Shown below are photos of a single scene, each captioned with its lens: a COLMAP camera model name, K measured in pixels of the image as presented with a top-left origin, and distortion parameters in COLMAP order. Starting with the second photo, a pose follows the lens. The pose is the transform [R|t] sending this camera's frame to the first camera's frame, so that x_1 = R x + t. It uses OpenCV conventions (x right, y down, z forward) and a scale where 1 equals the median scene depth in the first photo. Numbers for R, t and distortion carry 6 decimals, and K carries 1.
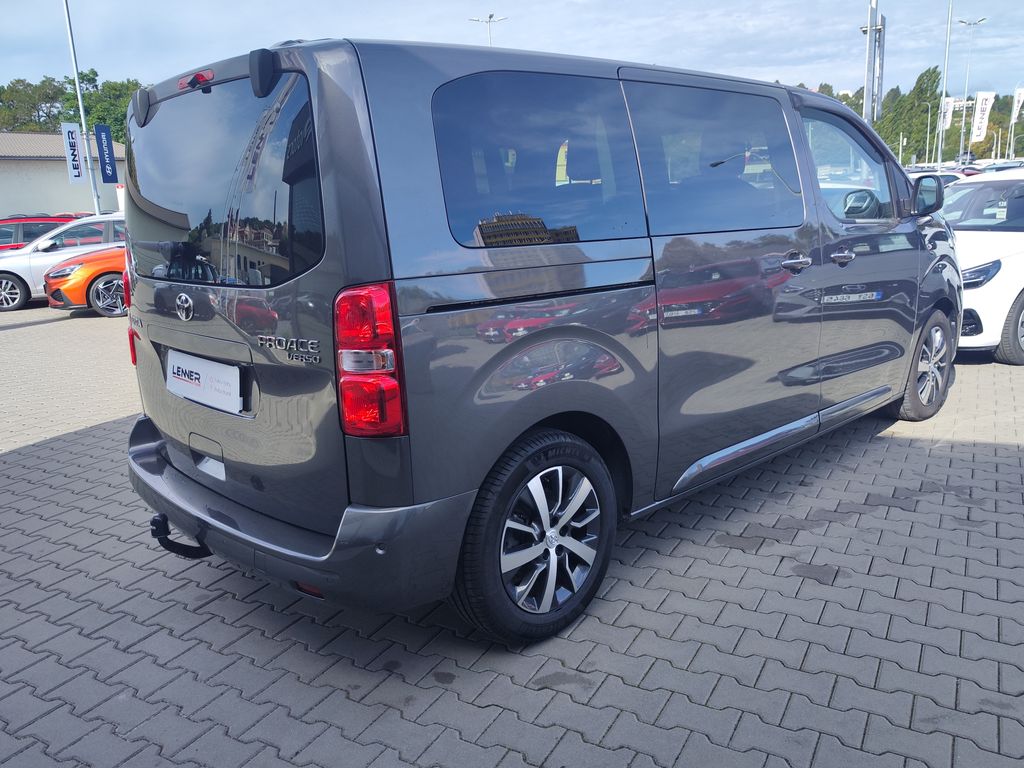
lens RADIAL K [[812.2, 0, 511.0], [0, 812.2, 358.5], [0, 0, 1]] dist [0.001916, -0.004538]
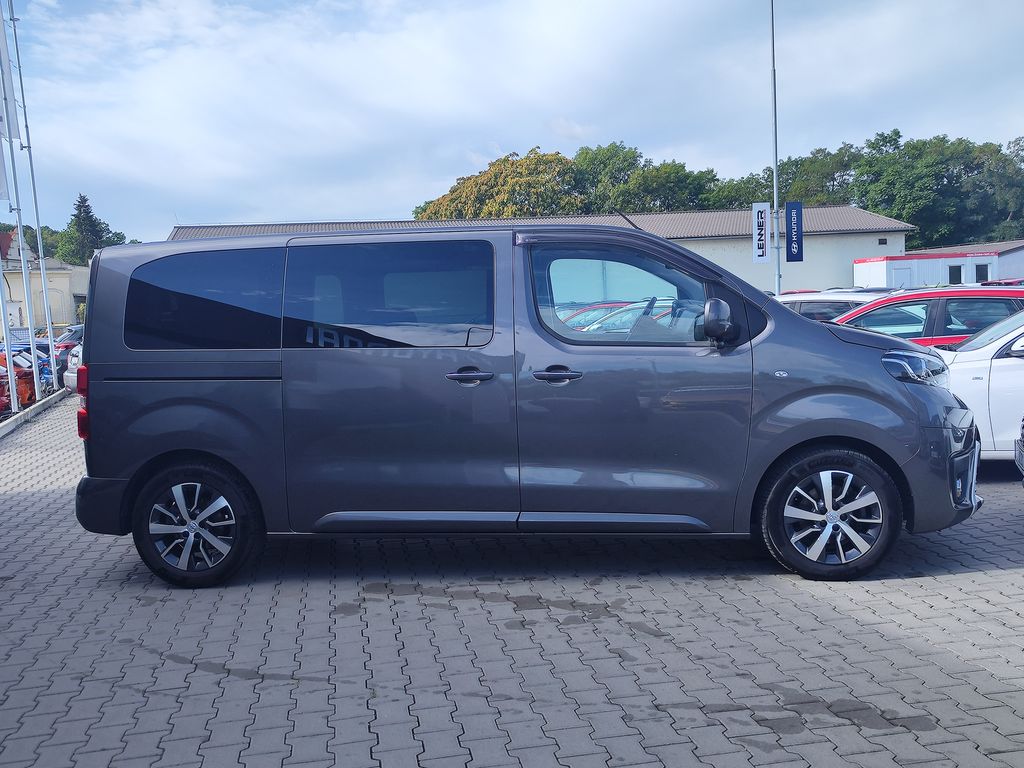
lens RADIAL K [[970.7, 0, 515.8], [0, 970.7, 379.5], [0, 0, 1]] dist [0.014812, -0.013824]
pose [[0.659125, 0.073078, -0.748474, 1.348786], [-0.133205, 0.990875, -0.020558, -0.085193], [0.740143, 0.113251, 0.662845, 0.096632]]
